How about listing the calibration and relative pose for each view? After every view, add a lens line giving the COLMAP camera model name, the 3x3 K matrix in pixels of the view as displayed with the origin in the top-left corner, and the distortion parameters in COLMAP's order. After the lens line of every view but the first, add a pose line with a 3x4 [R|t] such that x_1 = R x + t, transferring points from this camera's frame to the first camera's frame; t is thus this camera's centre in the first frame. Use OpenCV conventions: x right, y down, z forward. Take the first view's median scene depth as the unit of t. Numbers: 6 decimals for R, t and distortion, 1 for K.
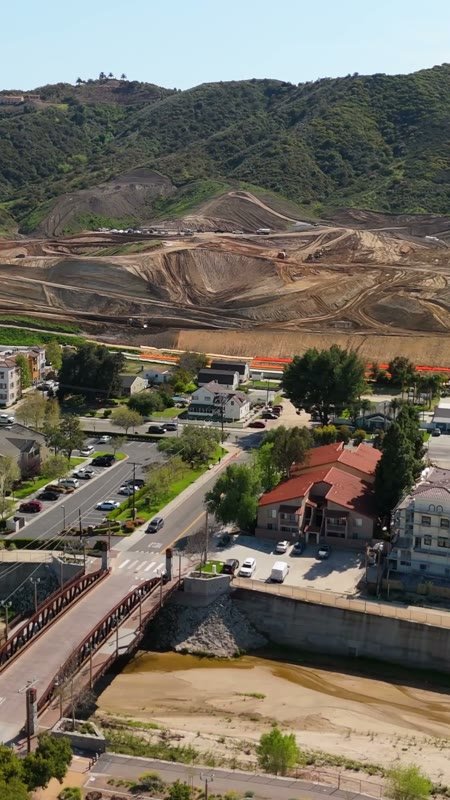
lens RADIAL K [[1050.6, 0, 225.0], [0, 1050.6, 400.0], [0, 0, 1]] dist [0.103639, -0.193514]
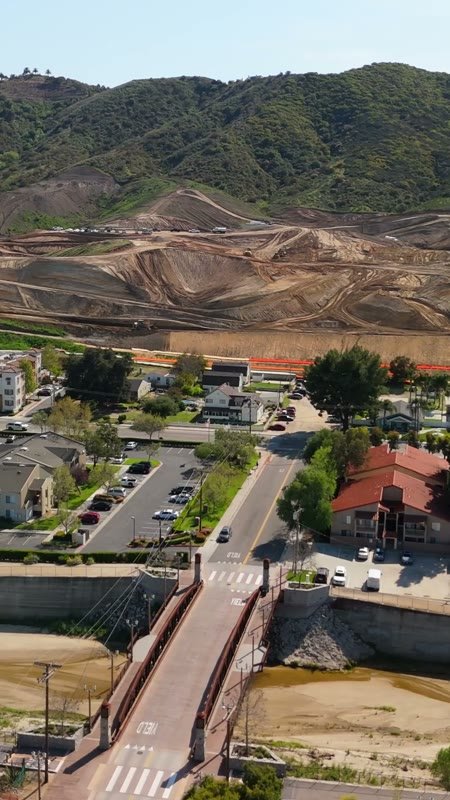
lens RADIAL K [[1050.6, 0, 225.0], [0, 1050.6, 400.0], [0, 0, 1]] dist [0.103639, -0.193514]
pose [[0.996124, -0.016743, 0.086356, -0.069968], [0.016534, 0.999858, 0.003129, -0.004111], [-0.086396, -0.001689, 0.996259, 0.012729]]
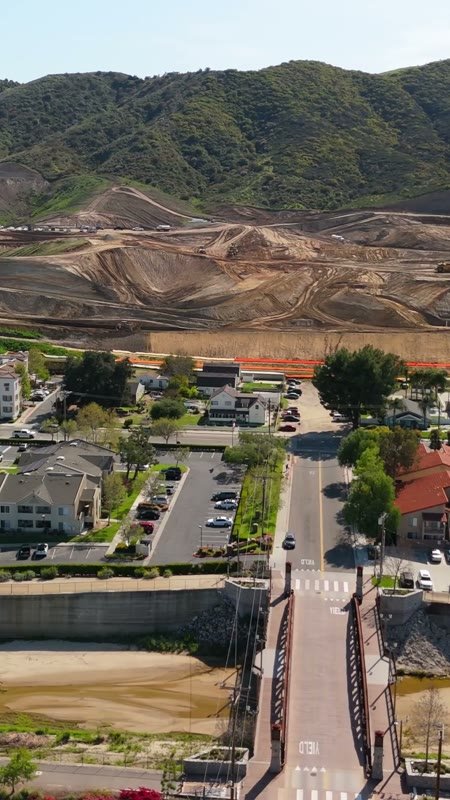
lens RADIAL K [[1050.6, 0, 225.0], [0, 1050.6, 400.0], [0, 0, 1]] dist [0.103639, -0.193514]
pose [[0.982348, -0.037631, 0.183240, -0.139068], [0.036604, 0.999289, 0.008987, -0.009359], [-0.183448, -0.002121, 0.983027, 0.031775]]
